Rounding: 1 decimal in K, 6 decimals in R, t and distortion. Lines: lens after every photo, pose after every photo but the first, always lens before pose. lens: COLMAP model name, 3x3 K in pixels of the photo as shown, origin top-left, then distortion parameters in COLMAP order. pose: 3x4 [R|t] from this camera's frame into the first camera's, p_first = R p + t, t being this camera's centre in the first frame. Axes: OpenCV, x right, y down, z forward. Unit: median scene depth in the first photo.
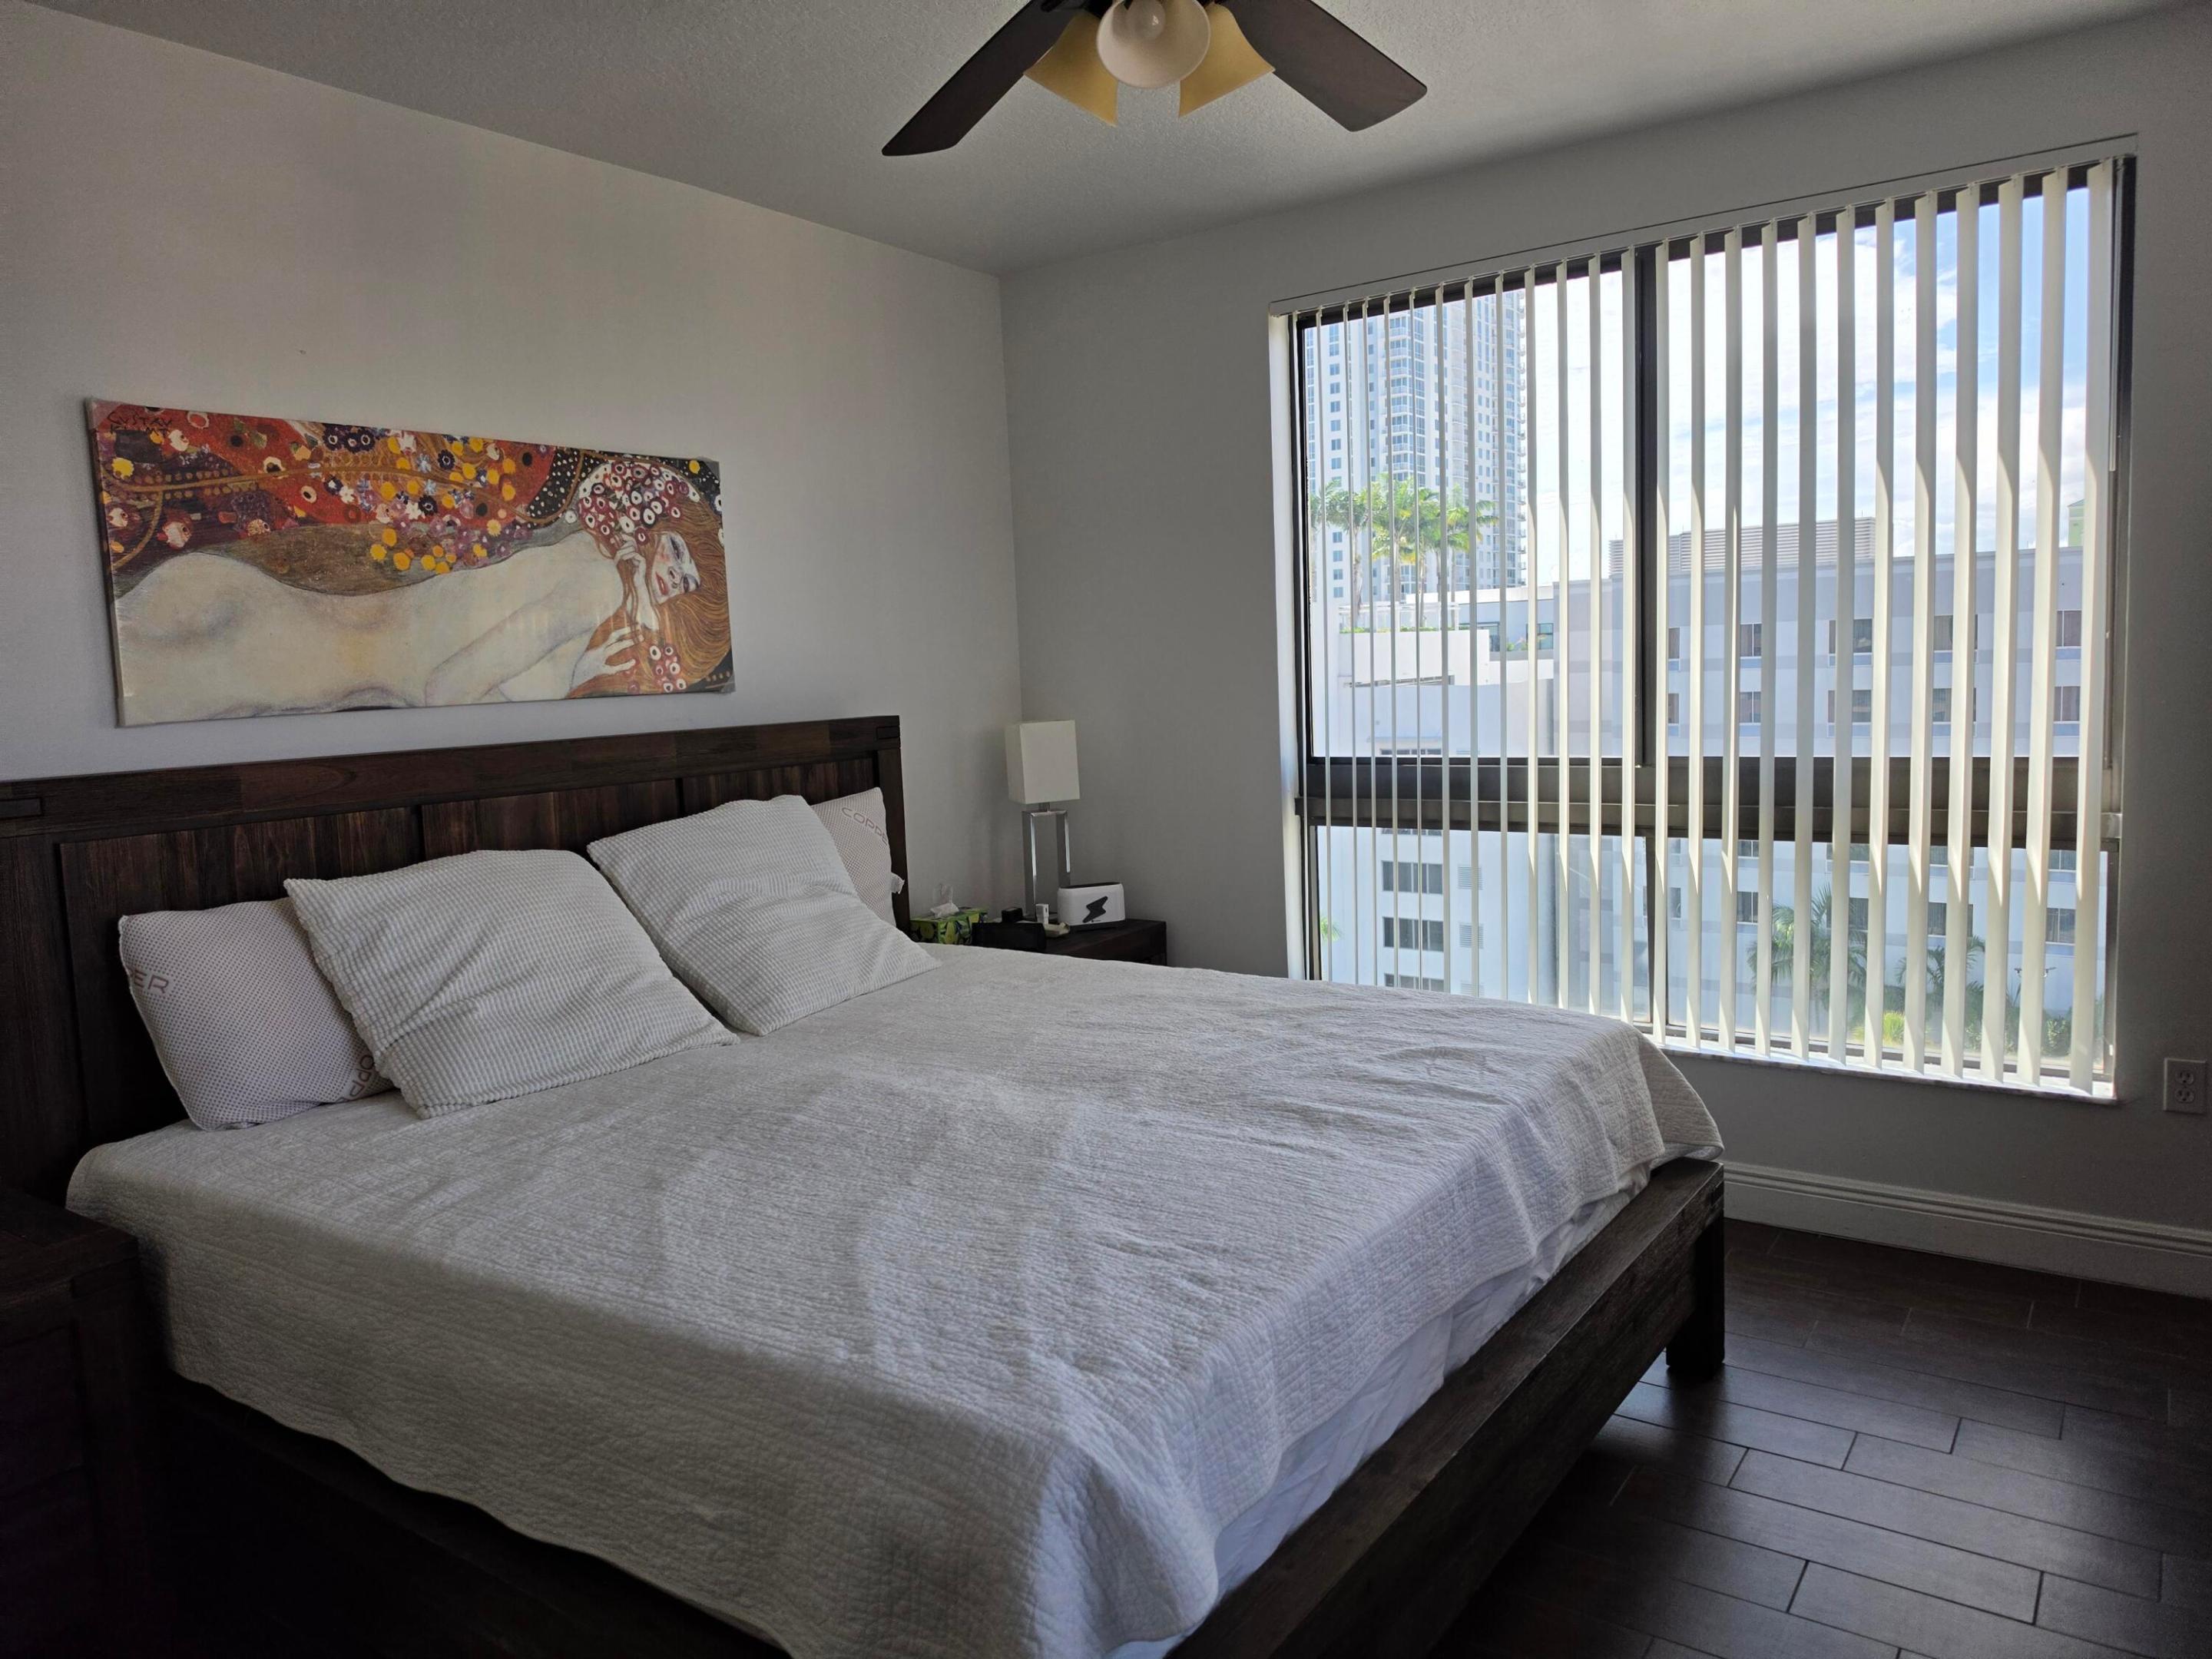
lens RADIAL K [[1511.5, 0, 1106.0], [0, 1511.5, 829.5], [0, 0, 1]] dist [0.090984, -0.135161]
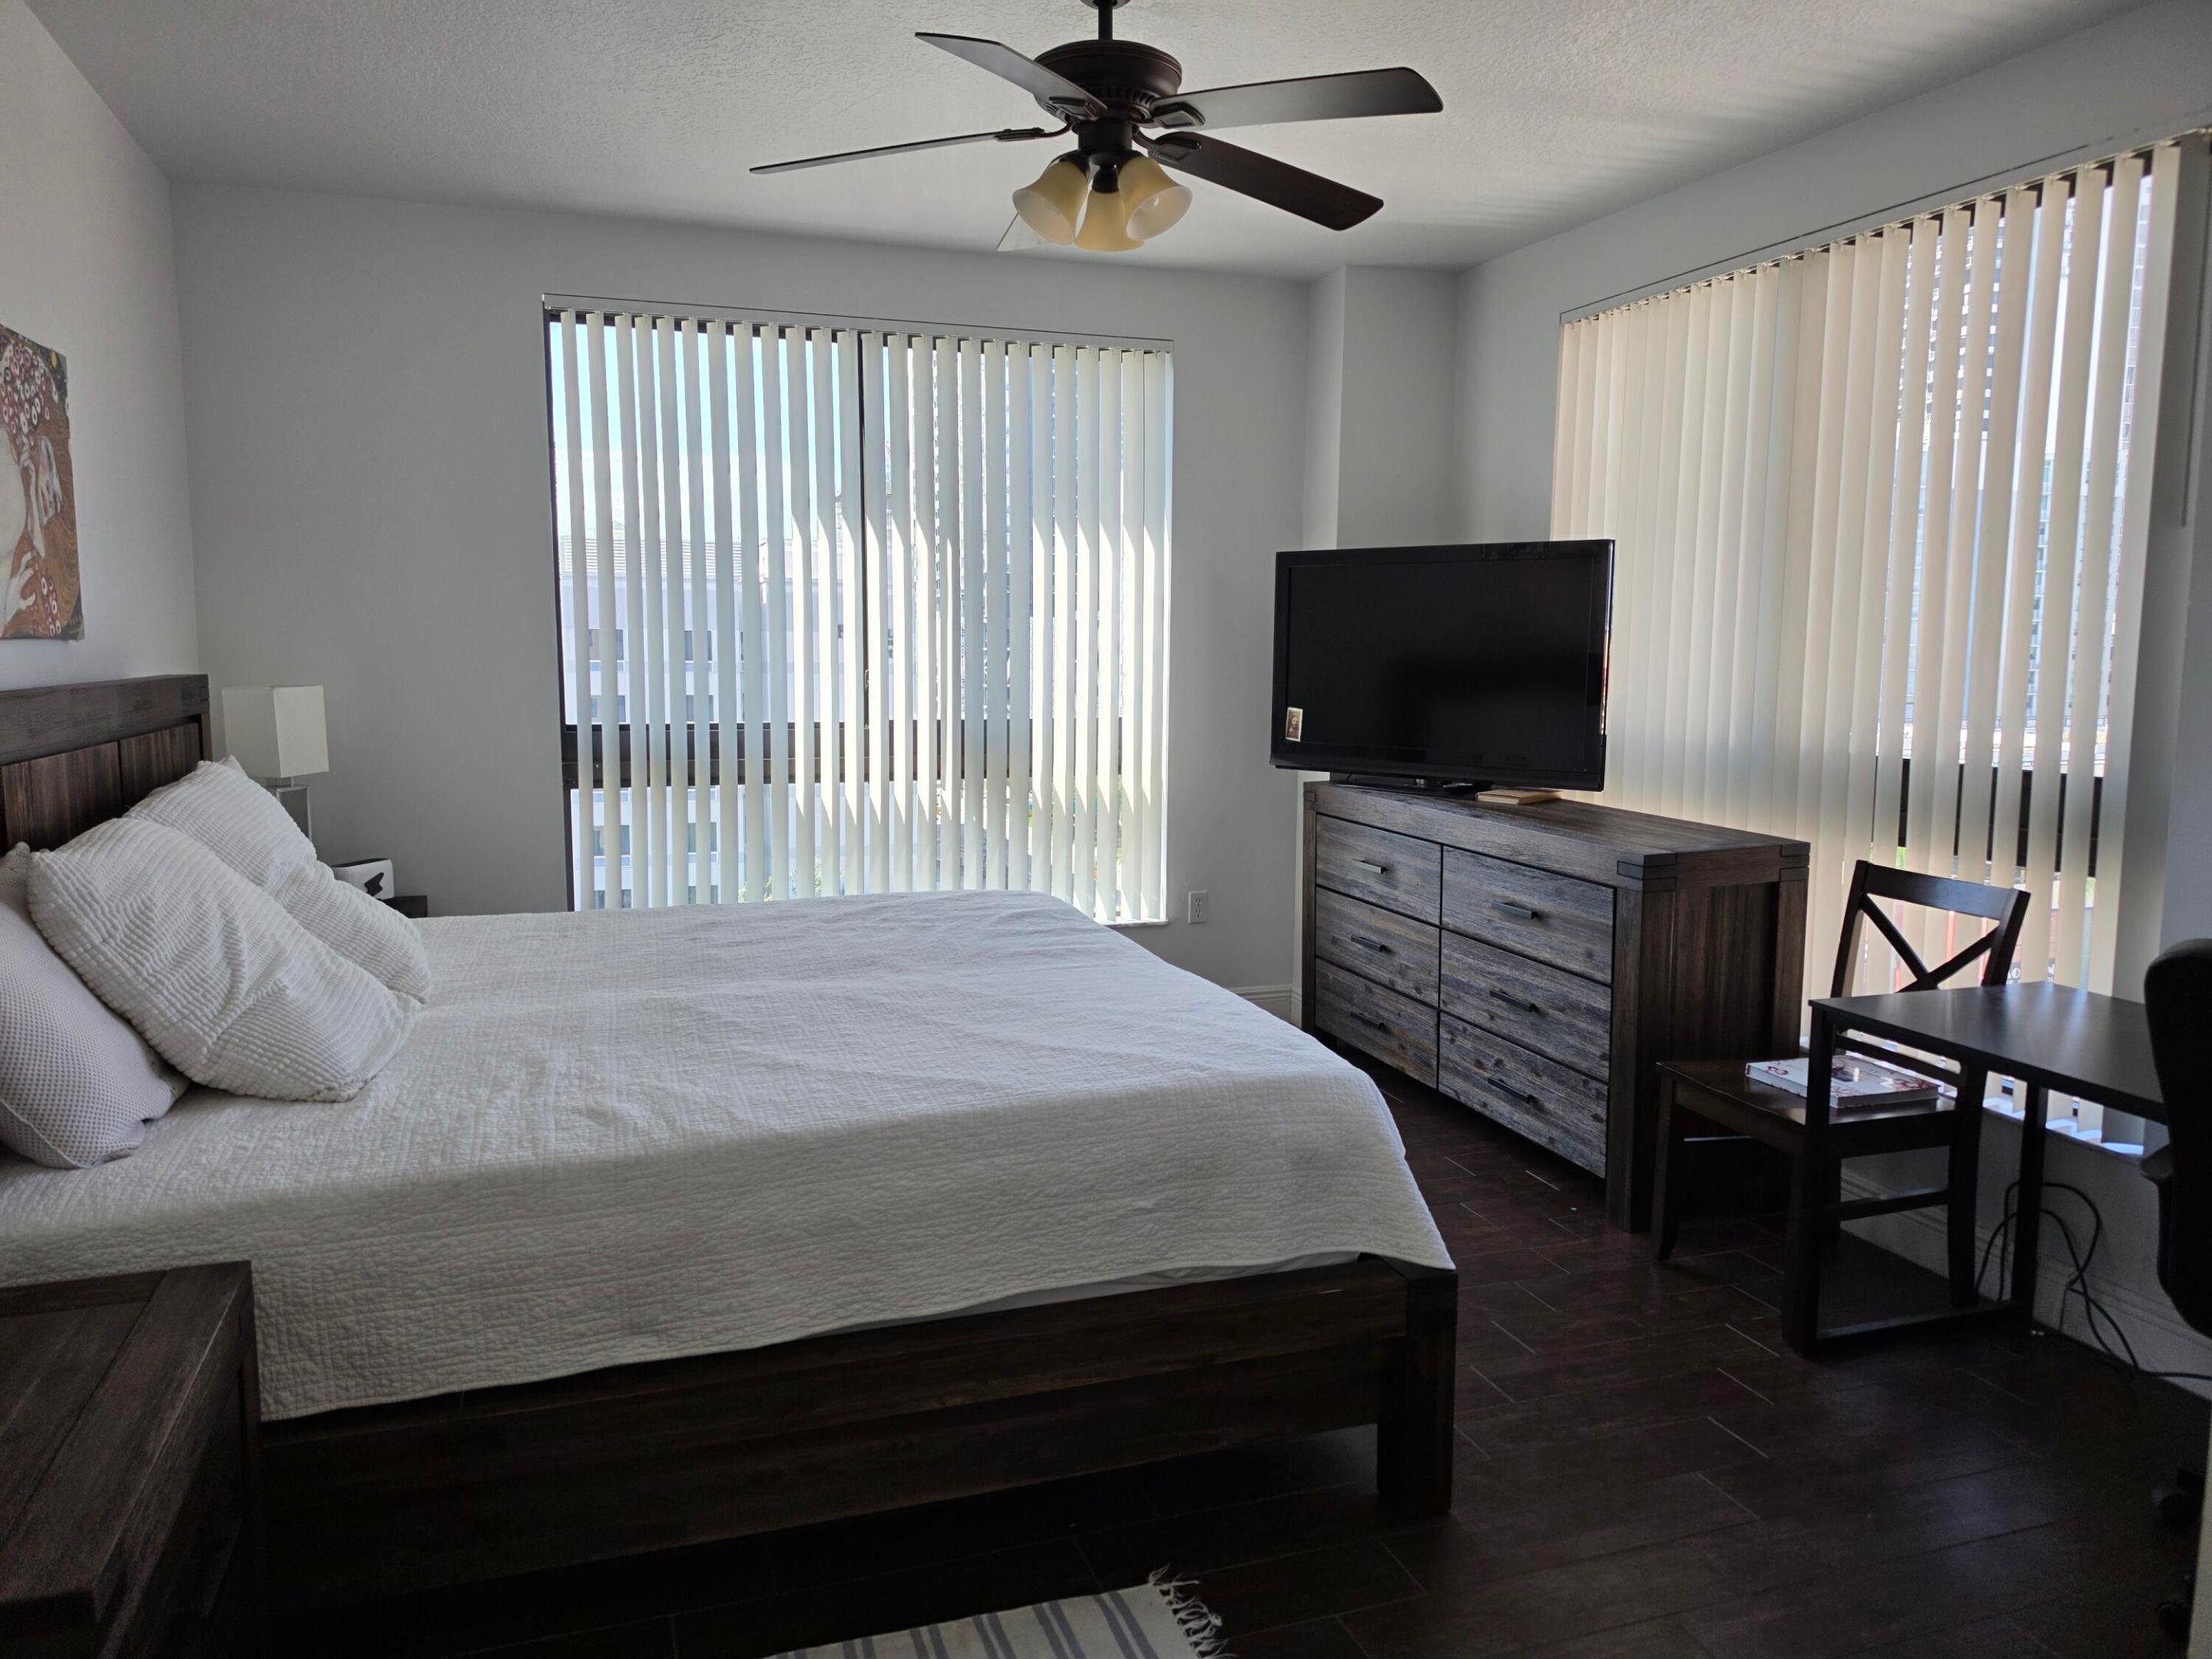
lens RADIAL K [[1511.5, 0, 1106.0], [0, 1511.5, 829.5], [0, 0, 1]] dist [0.090984, -0.135161]
pose [[0.588153, -0.059795, 0.806536, -0.896010], [0.064954, 0.997534, 0.026588, 0.038147], [-0.806137, 0.036750, 0.590587, 0.119037]]
